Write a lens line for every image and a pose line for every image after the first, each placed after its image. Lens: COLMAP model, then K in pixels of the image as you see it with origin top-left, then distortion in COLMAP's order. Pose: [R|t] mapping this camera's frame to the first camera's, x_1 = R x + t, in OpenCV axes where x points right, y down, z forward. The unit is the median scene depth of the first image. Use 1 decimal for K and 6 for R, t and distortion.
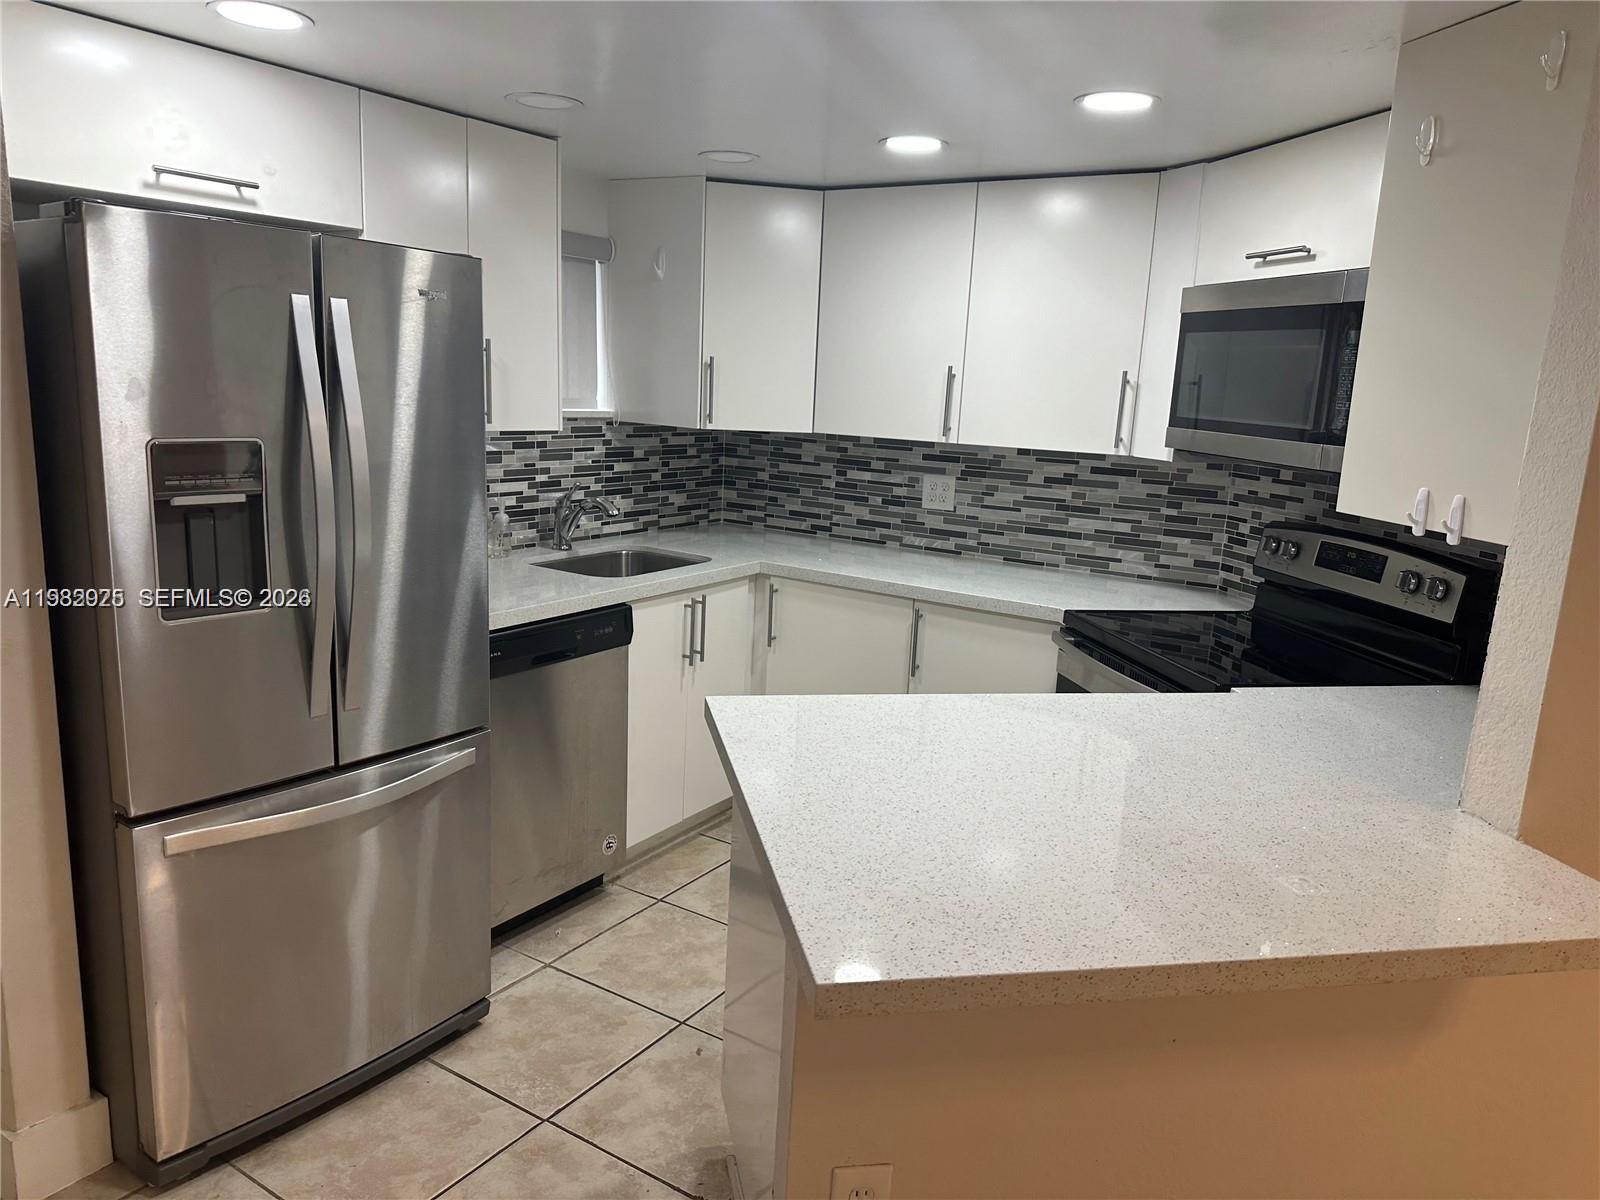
lens RADIAL K [[1117.7, 0, 800.0], [0, 1117.7, 600.0], [0, 0, 1]] dist [0.233975, -0.455886]
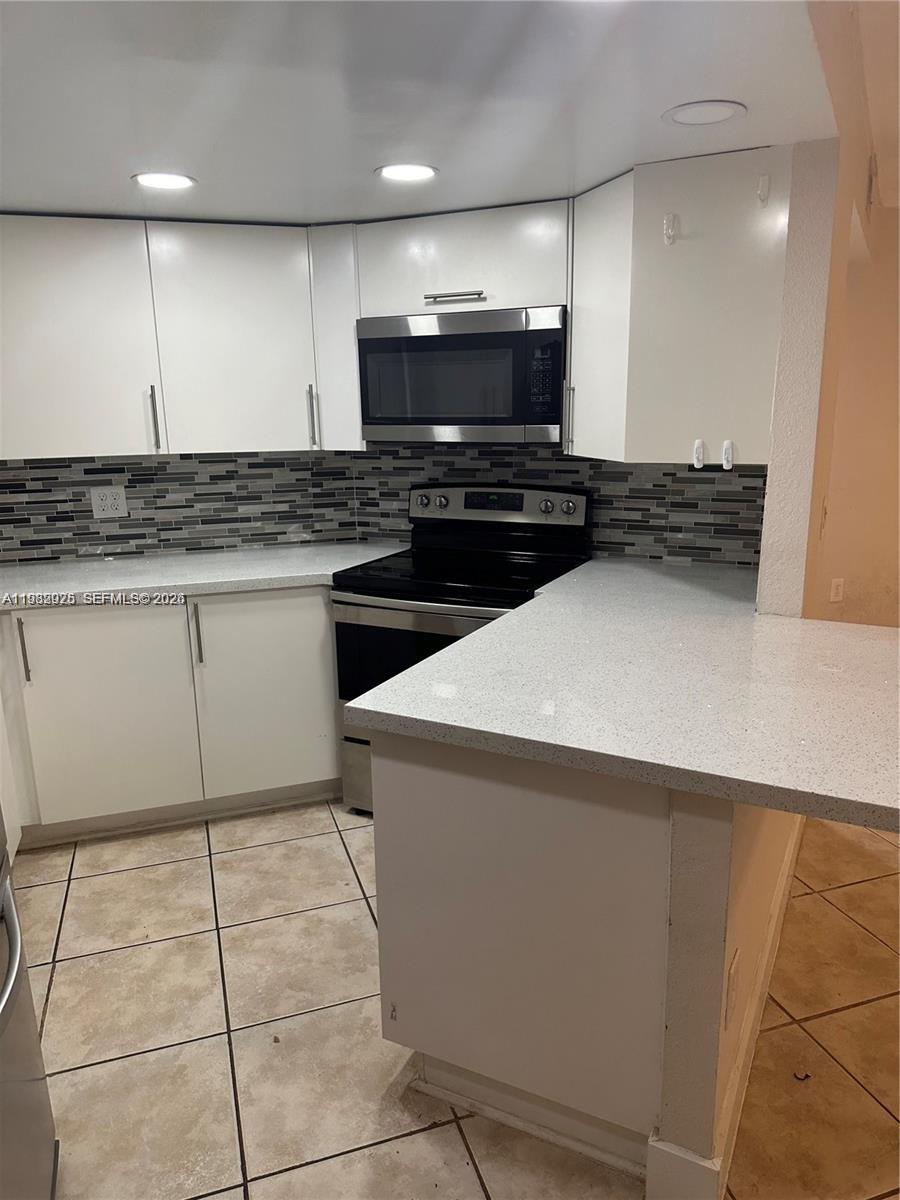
lens RADIAL K [[846.4, 0, 450.0], [0, 846.4, 600.0], [0, 0, 1]] dist [0.034738, -0.052387]
pose [[0.618509, -0.235533, 0.749647, -0.340662], [0.196529, 0.970067, 0.142638, -0.060783], [-0.760805, 0.059104, 0.646284, 0.235927]]
